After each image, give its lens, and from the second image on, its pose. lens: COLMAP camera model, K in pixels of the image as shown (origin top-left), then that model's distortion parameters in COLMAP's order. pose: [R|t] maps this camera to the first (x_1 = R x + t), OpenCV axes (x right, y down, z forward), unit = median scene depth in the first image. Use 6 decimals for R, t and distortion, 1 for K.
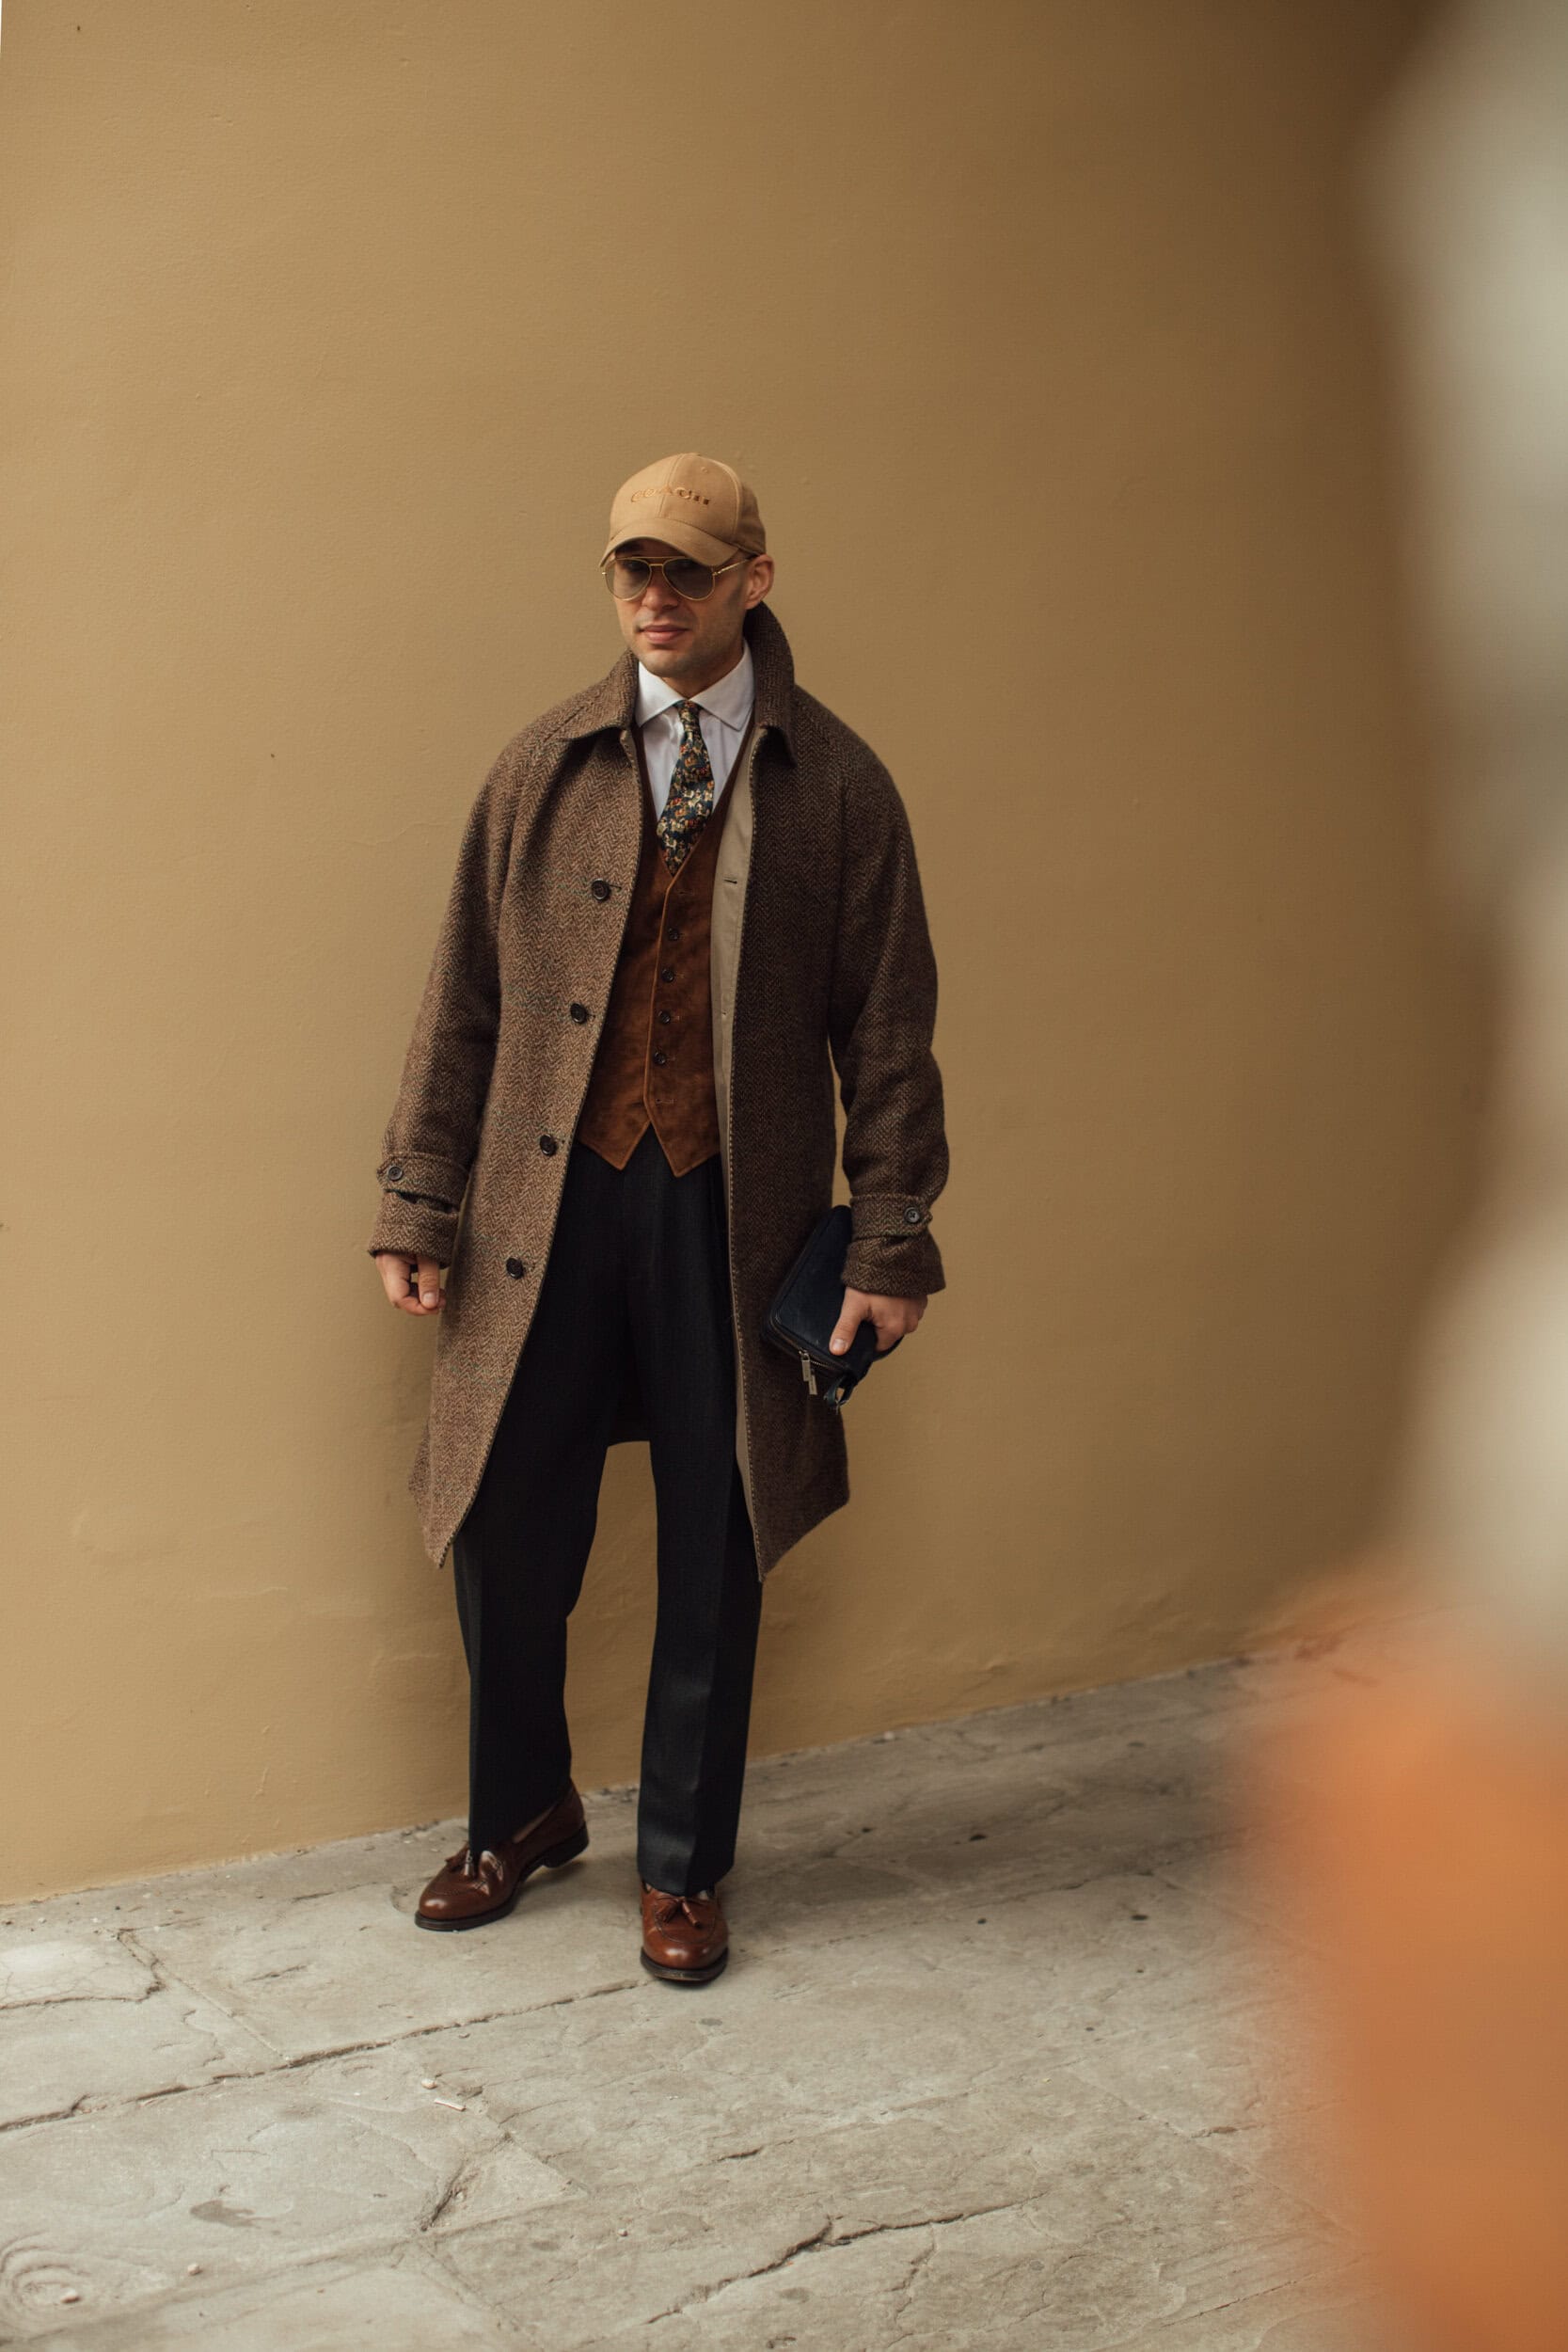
lens RADIAL K [[4241.6, 0, 785.0], [0, 4241.6, 1175.7], [0, 0, 1]] dist [0.036955, 0.000000]
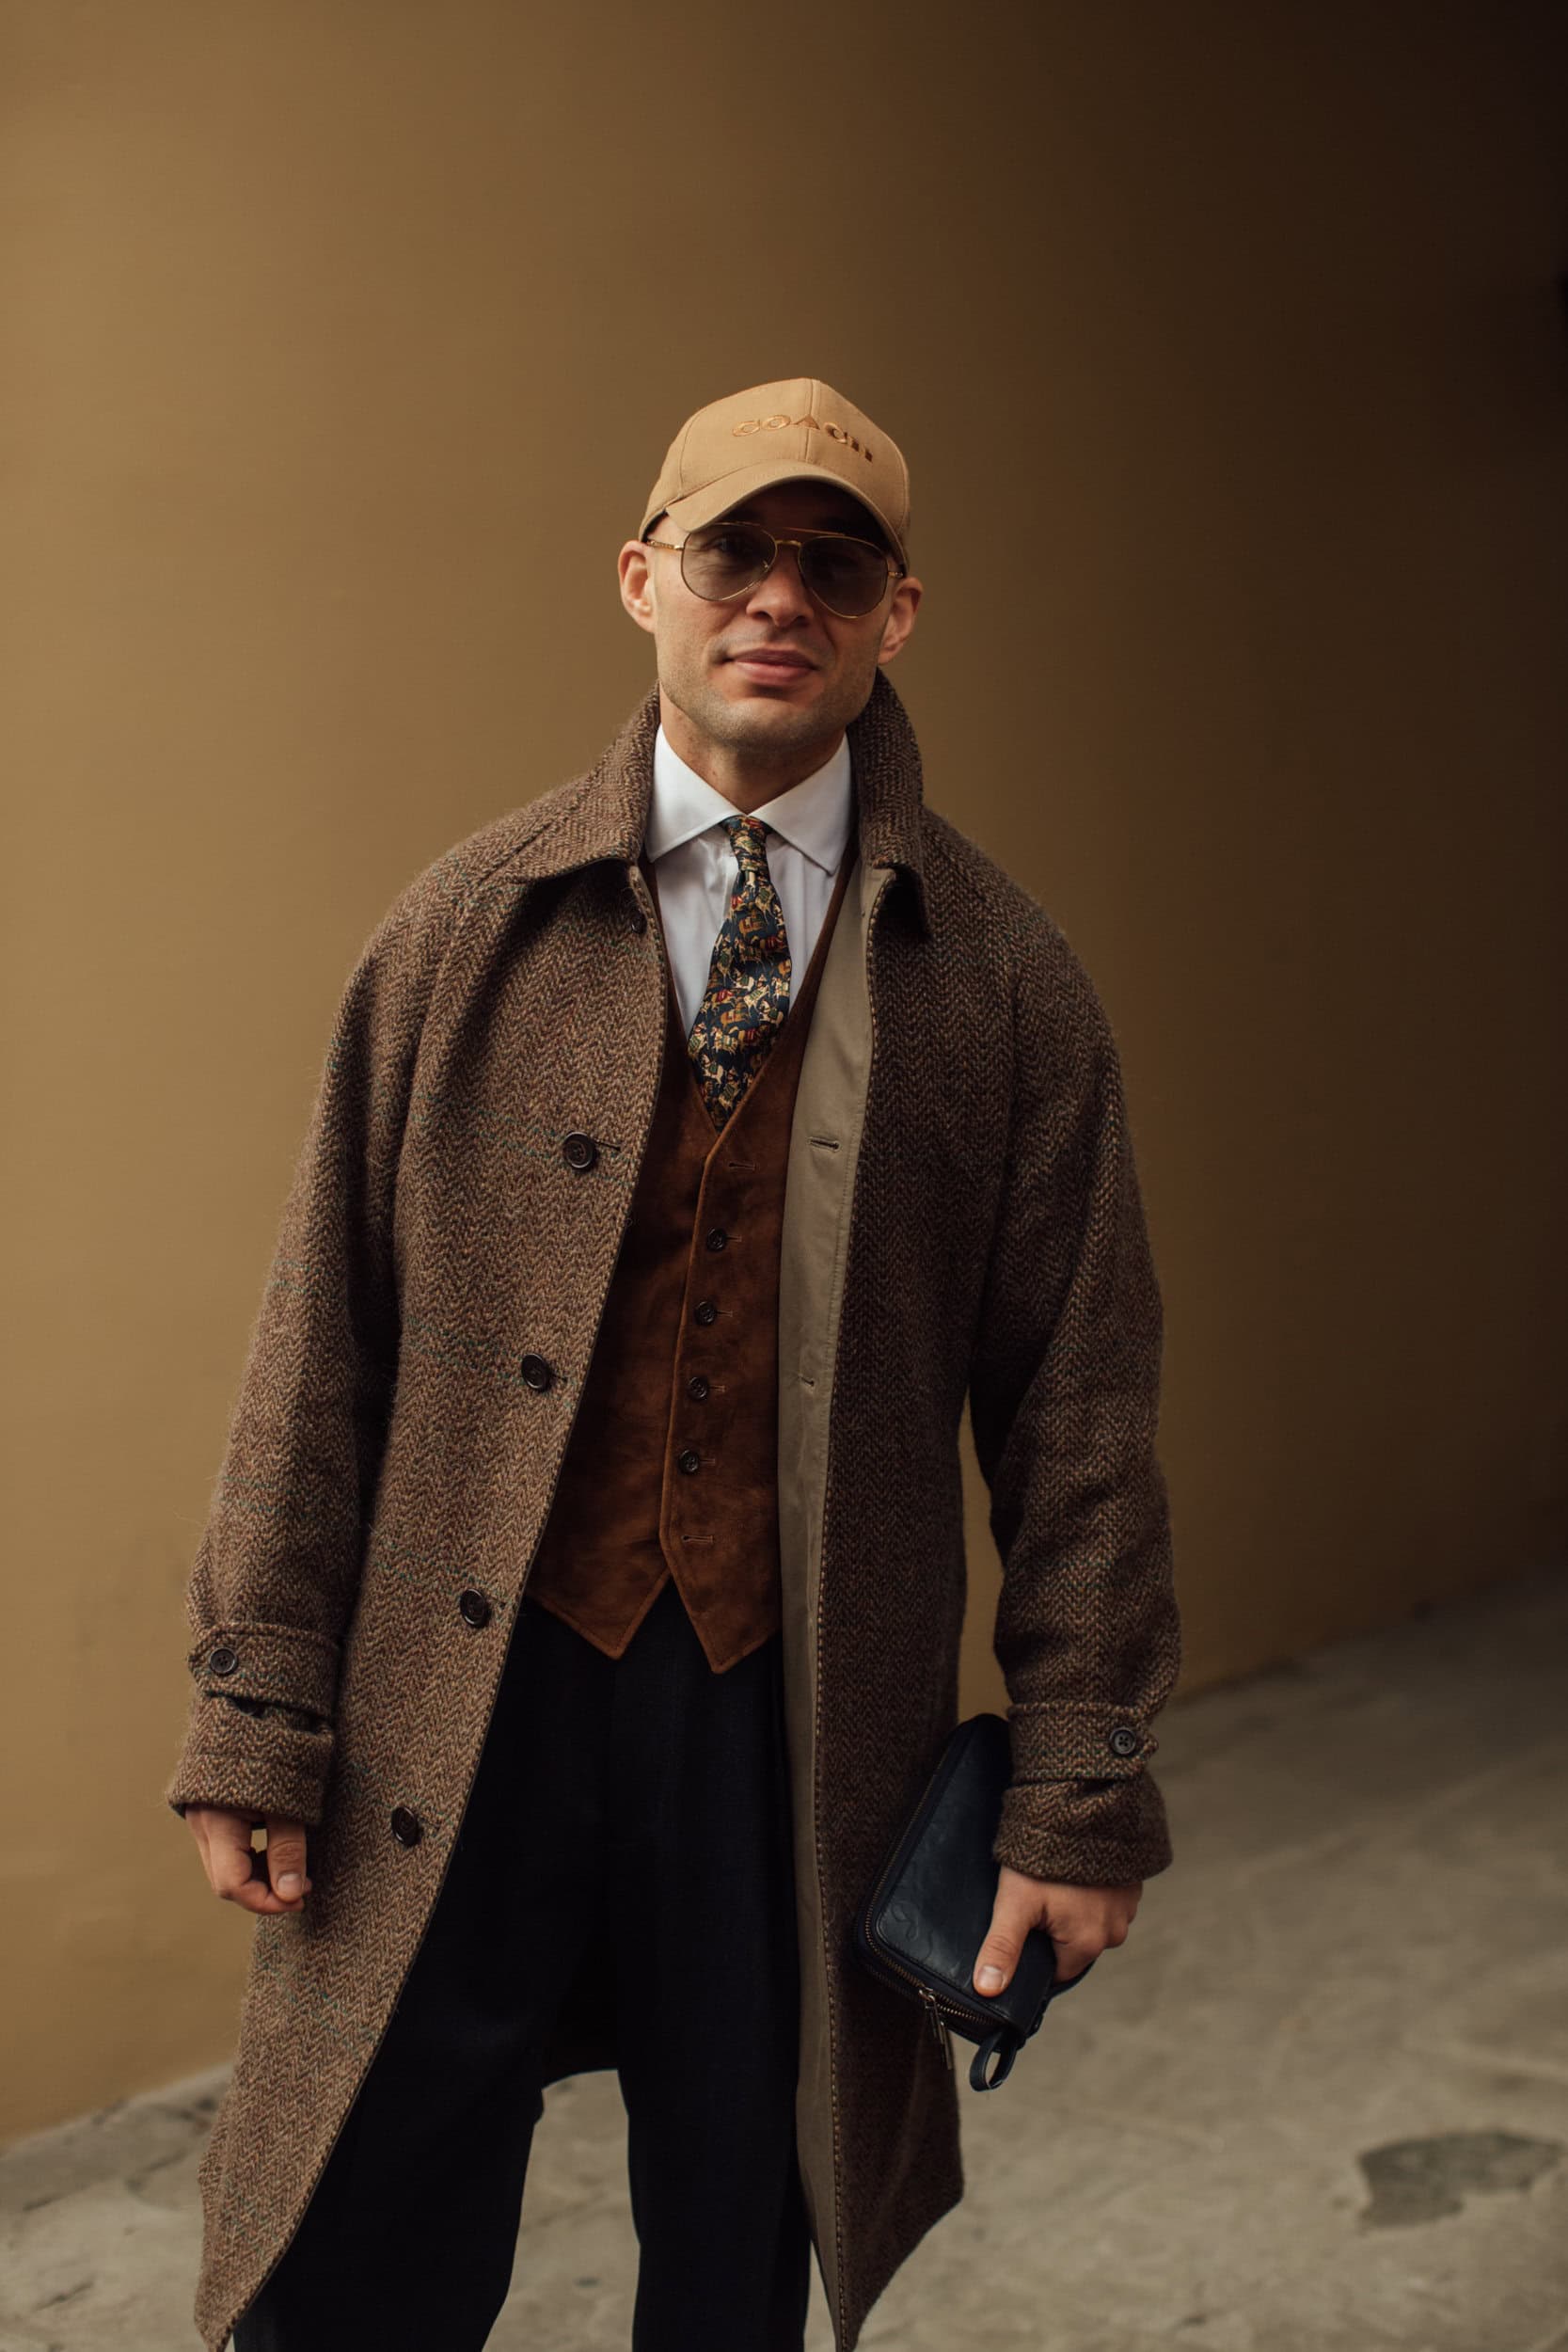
lens RADIAL K [[4241.6, 0, 782.2], [0, 4241.6, 1174.7], [0, 0, 1]] dist [0.036955, 0.000000]
pose [[0.998312, 0.019118, 0.054838, -0.047283], [-0.016739, 0.998912, -0.043525, -0.040319], [-0.055611, 0.042534, 0.997546, 0.441427]]
